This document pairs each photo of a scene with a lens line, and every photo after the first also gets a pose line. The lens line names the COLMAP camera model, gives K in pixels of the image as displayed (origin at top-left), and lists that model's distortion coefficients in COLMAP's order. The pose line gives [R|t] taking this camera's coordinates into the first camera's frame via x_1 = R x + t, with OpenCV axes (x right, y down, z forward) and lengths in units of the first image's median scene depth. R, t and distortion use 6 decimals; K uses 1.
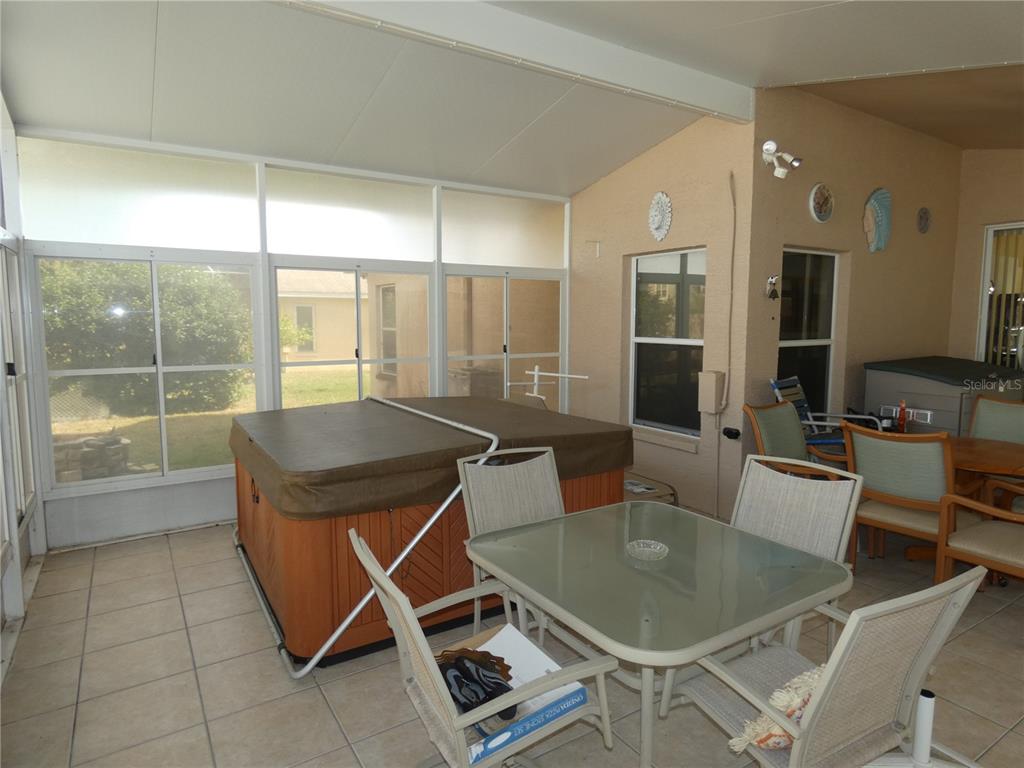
lens RADIAL K [[616.0, 0, 514.2], [0, 616.0, 378.3], [0, 0, 1]] dist [0.007659, 0.000117]
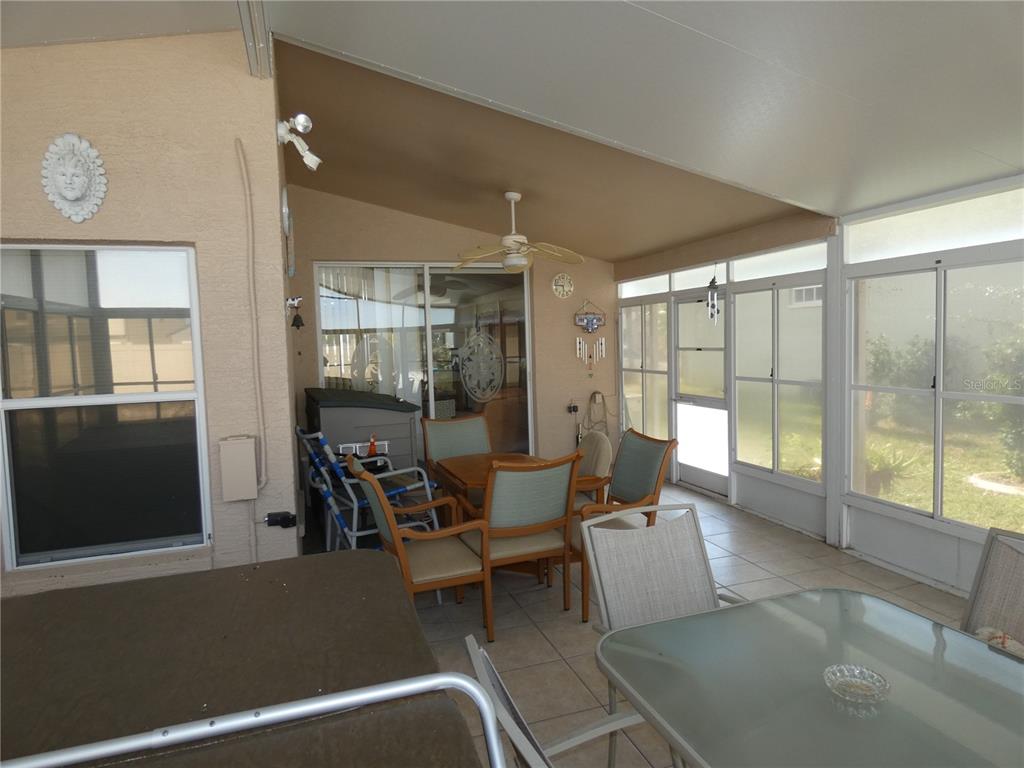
lens RADIAL K [[616.0, 0, 514.2], [0, 616.0, 378.3], [0, 0, 1]] dist [0.007659, 0.000117]
pose [[0.242674, -0.070168, 0.967567, -0.234108], [0.129300, 0.990821, 0.039425, -0.059787], [-0.961452, 0.115539, 0.249519, 0.538839]]
